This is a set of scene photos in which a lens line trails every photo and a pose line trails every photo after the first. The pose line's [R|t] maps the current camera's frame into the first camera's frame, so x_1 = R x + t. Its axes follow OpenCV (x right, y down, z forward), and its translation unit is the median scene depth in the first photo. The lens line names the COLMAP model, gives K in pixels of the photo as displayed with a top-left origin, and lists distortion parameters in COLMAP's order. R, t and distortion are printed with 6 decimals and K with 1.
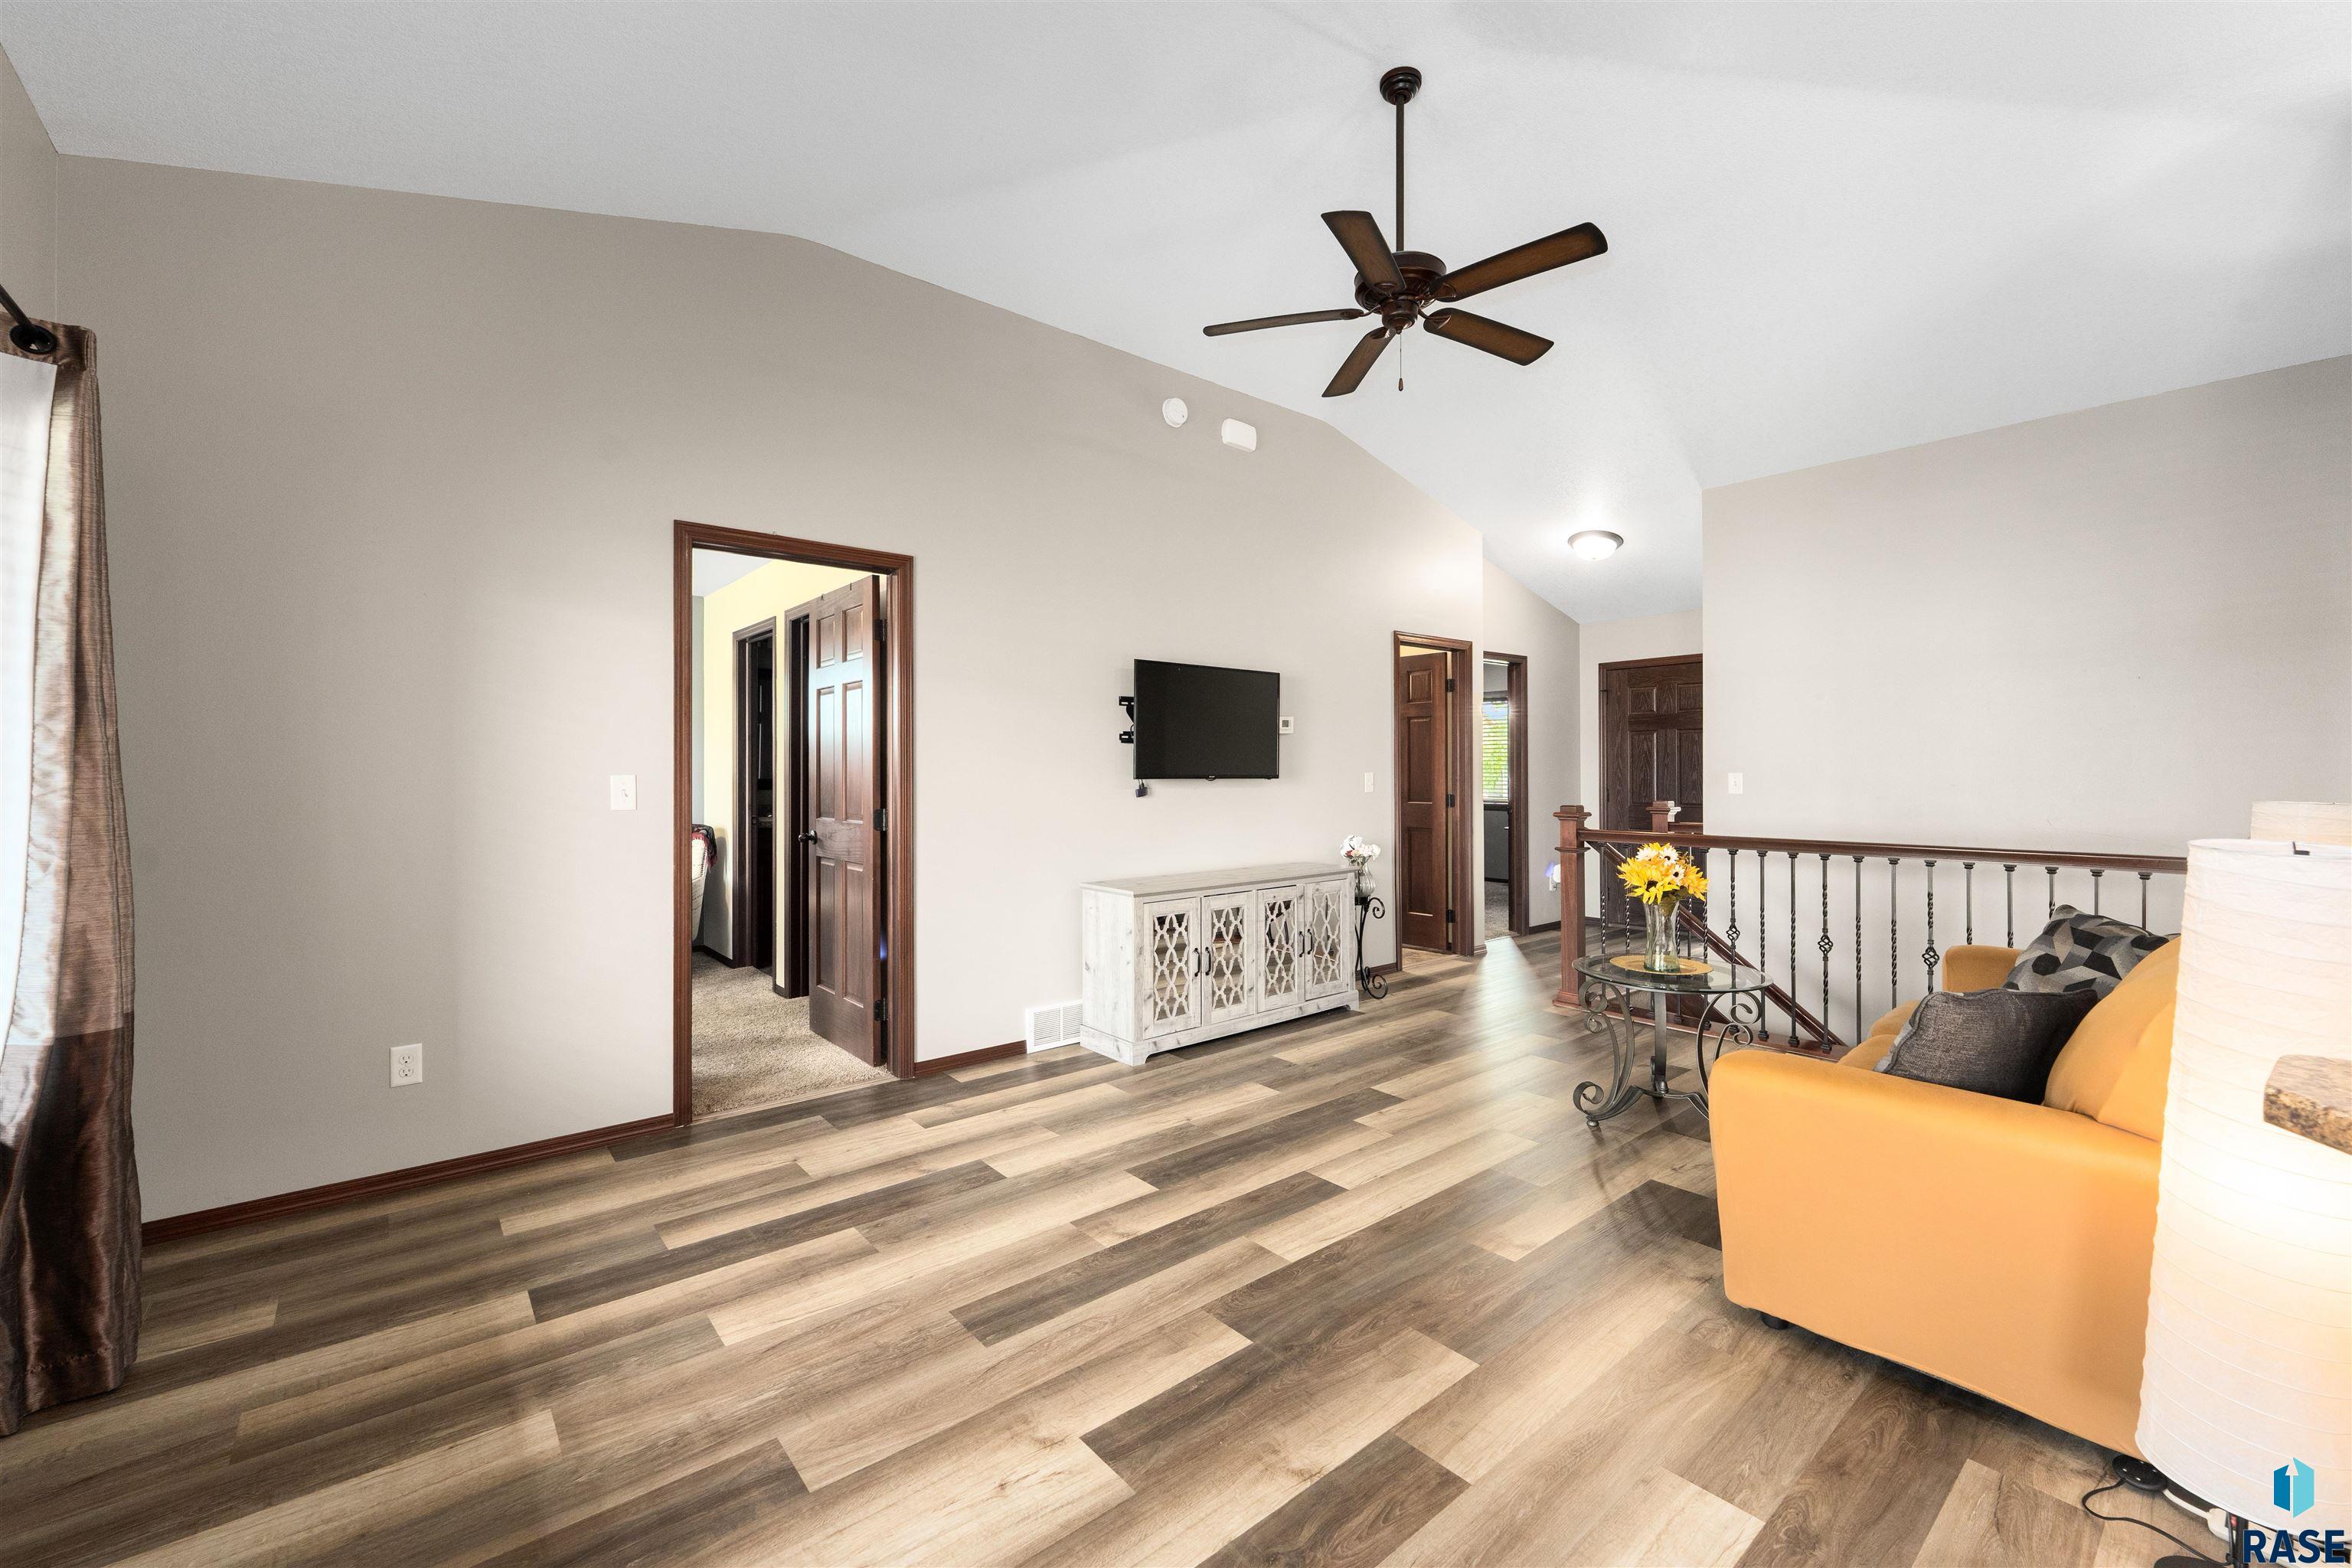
lens RADIAL K [[947.5, 0, 1174.0], [0, 947.5, 771.5], [0, 0, 1]] dist [0.000449, -0.000486]
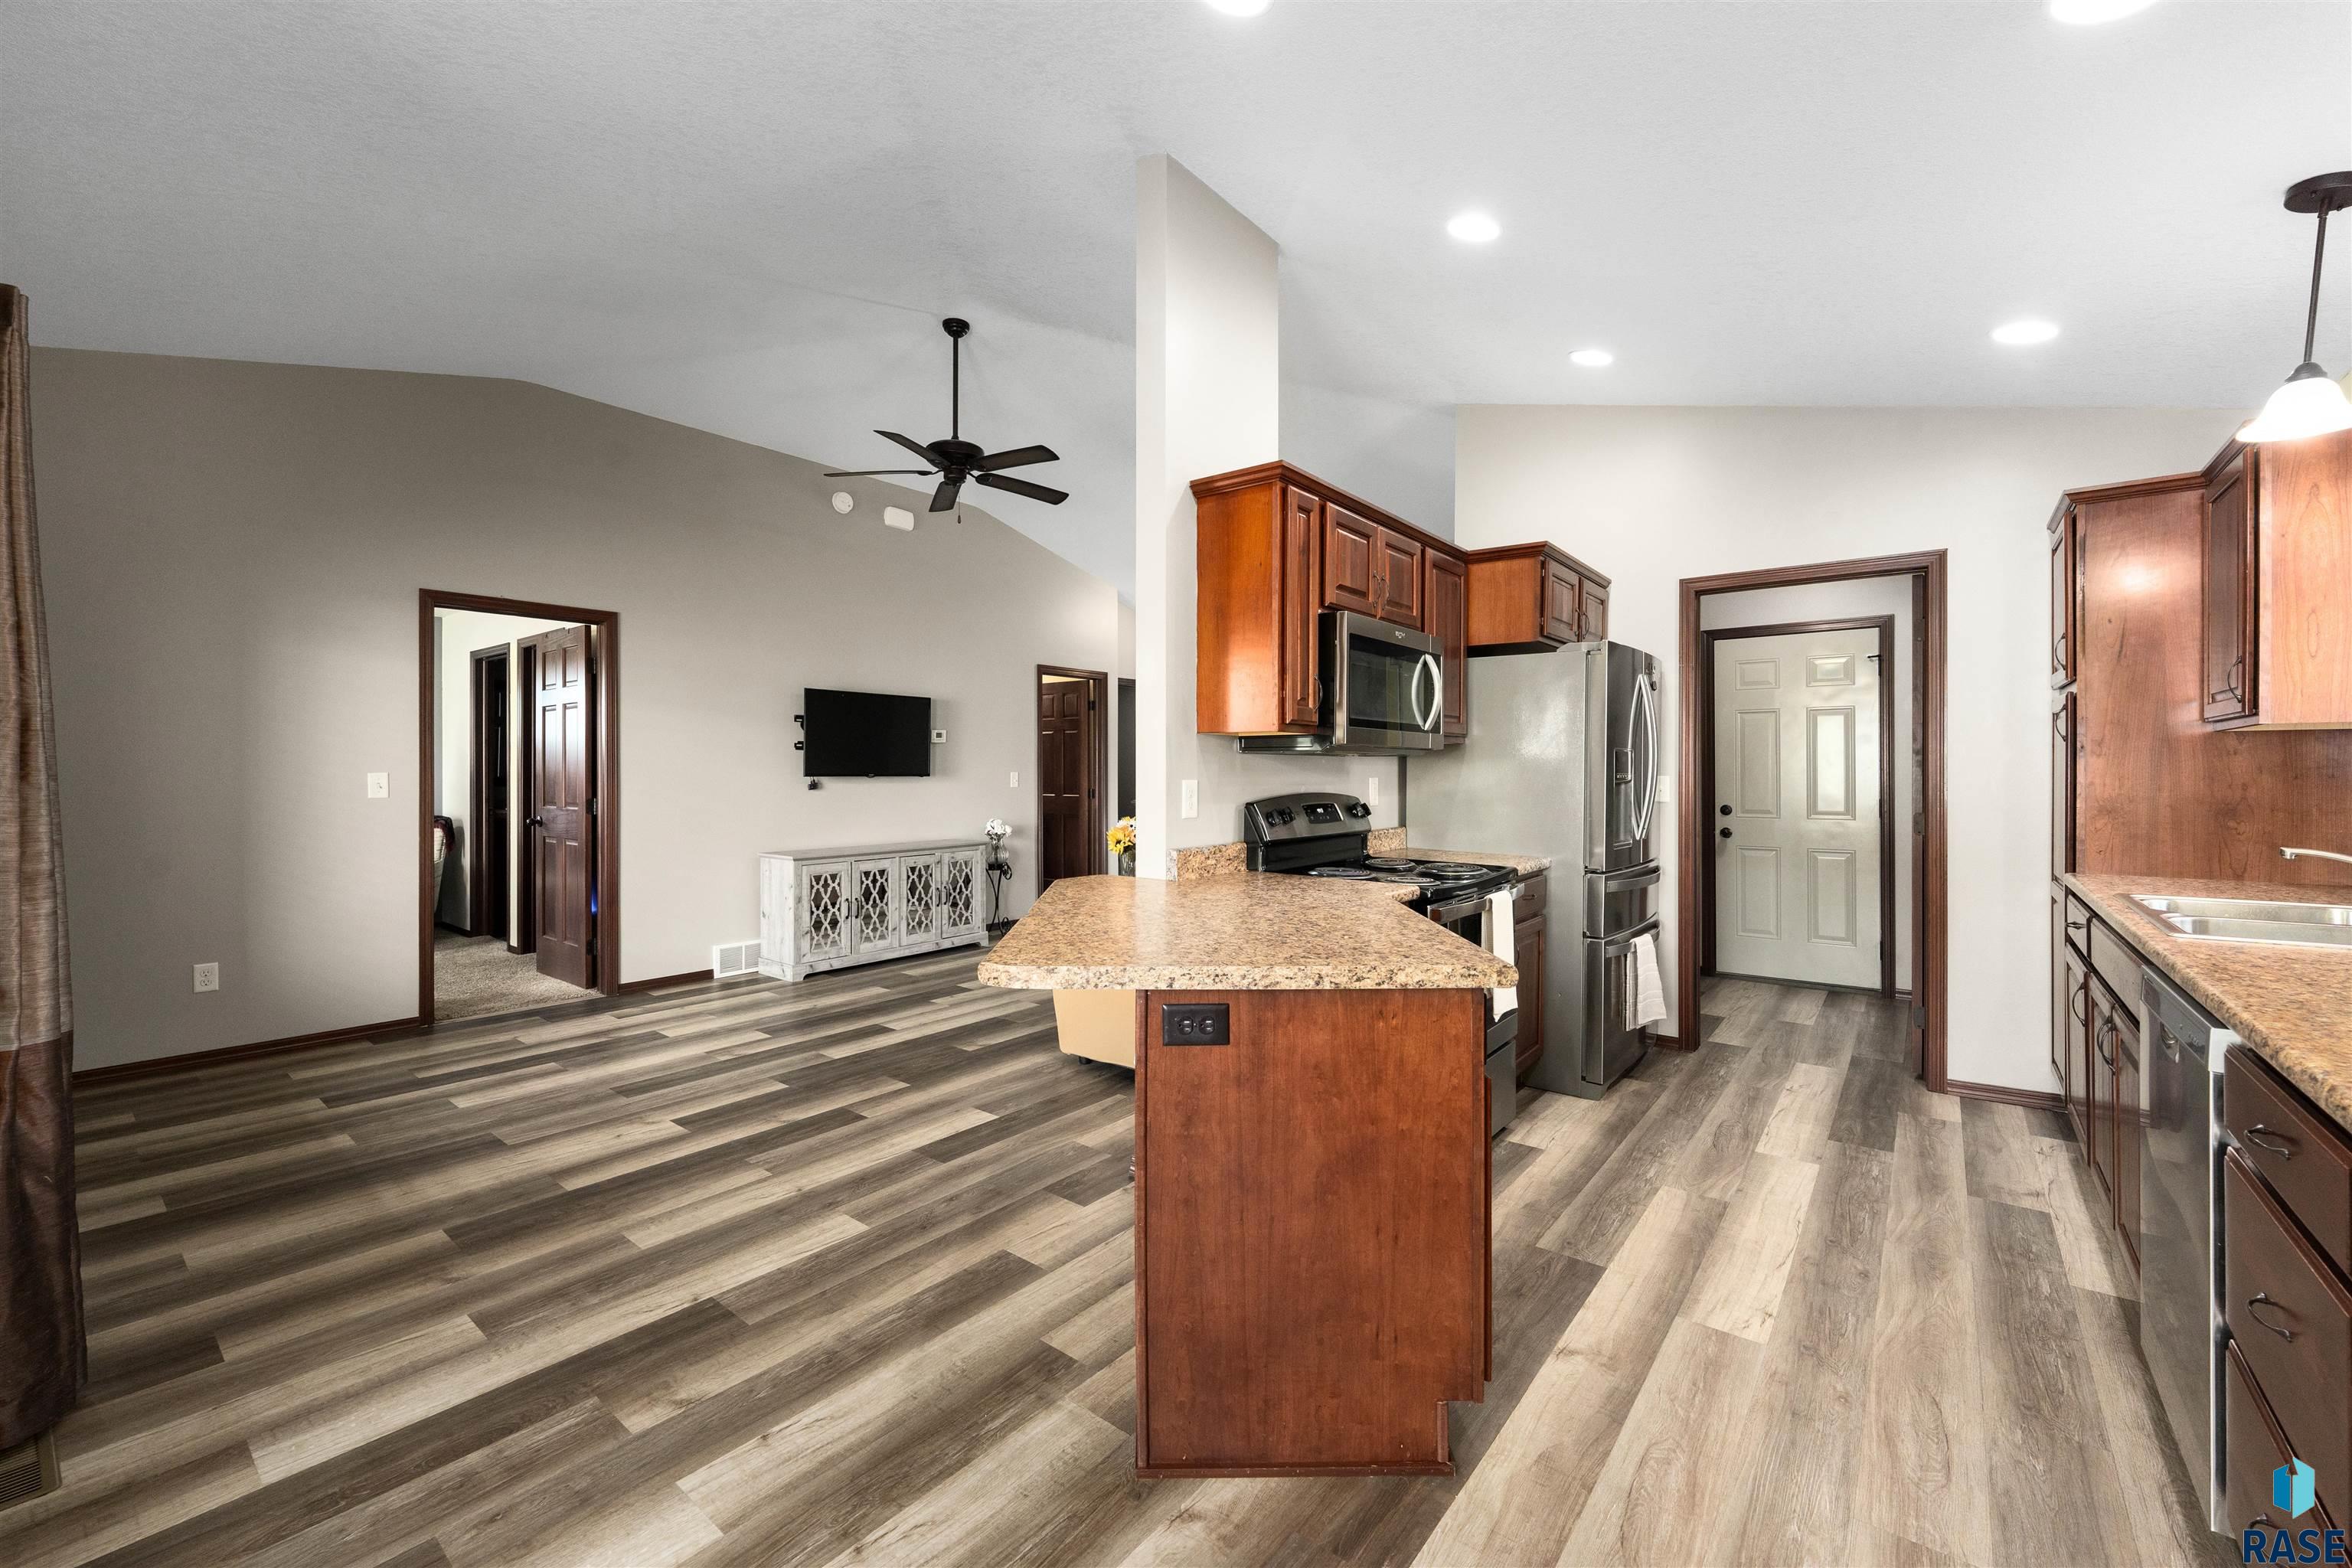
lens RADIAL K [[947.5, 0, 1174.0], [0, 947.5, 771.5], [0, 0, 1]] dist [0.000449, -0.000486]
pose [[0.980265, 0.002258, 0.197677, 0.222391], [-0.002231, 0.999997, -0.000358, 0.000548], [-0.197678, -0.000090, 0.980267, -0.459499]]
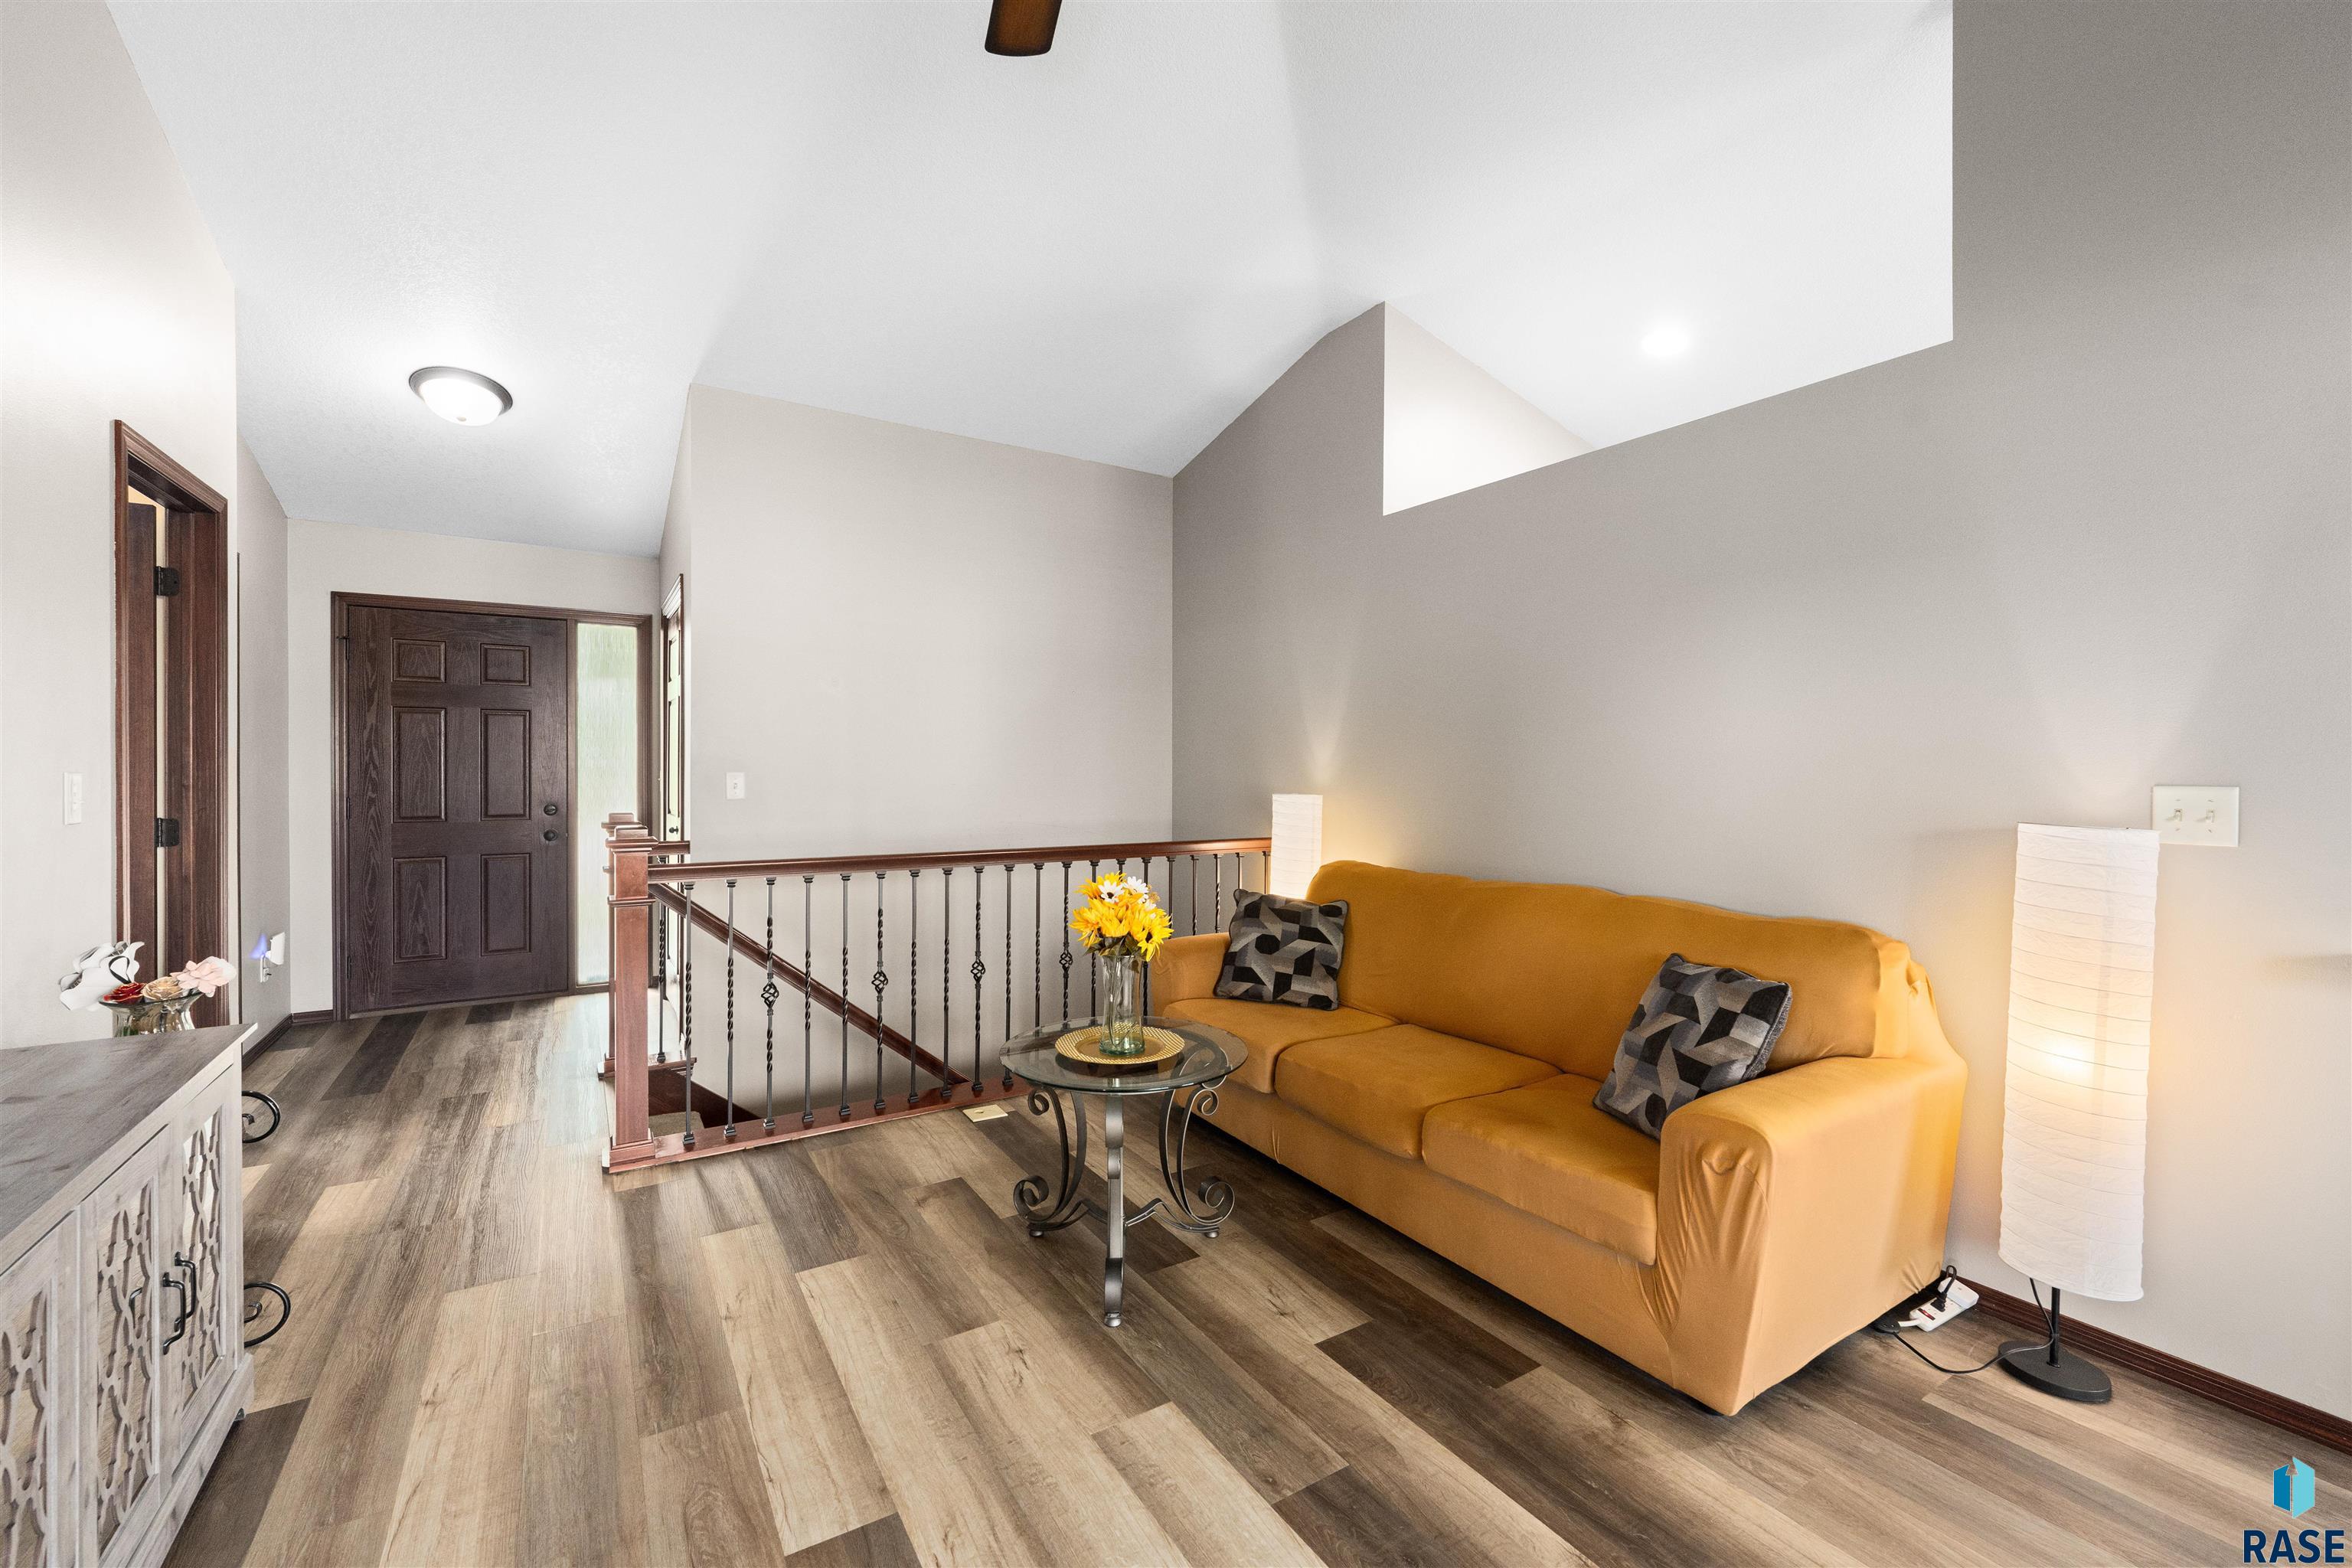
lens RADIAL K [[954.3, 0, 1176.6], [0, 954.3, 781.2], [0, 0, 1]] dist [-0.000380, -0.000216]
pose [[0.132632, -0.006612, 0.991143, -0.151322], [-0.003896, 0.999967, 0.007193, 0.003005], [-0.991158, -0.004816, 0.132602, 0.709124]]
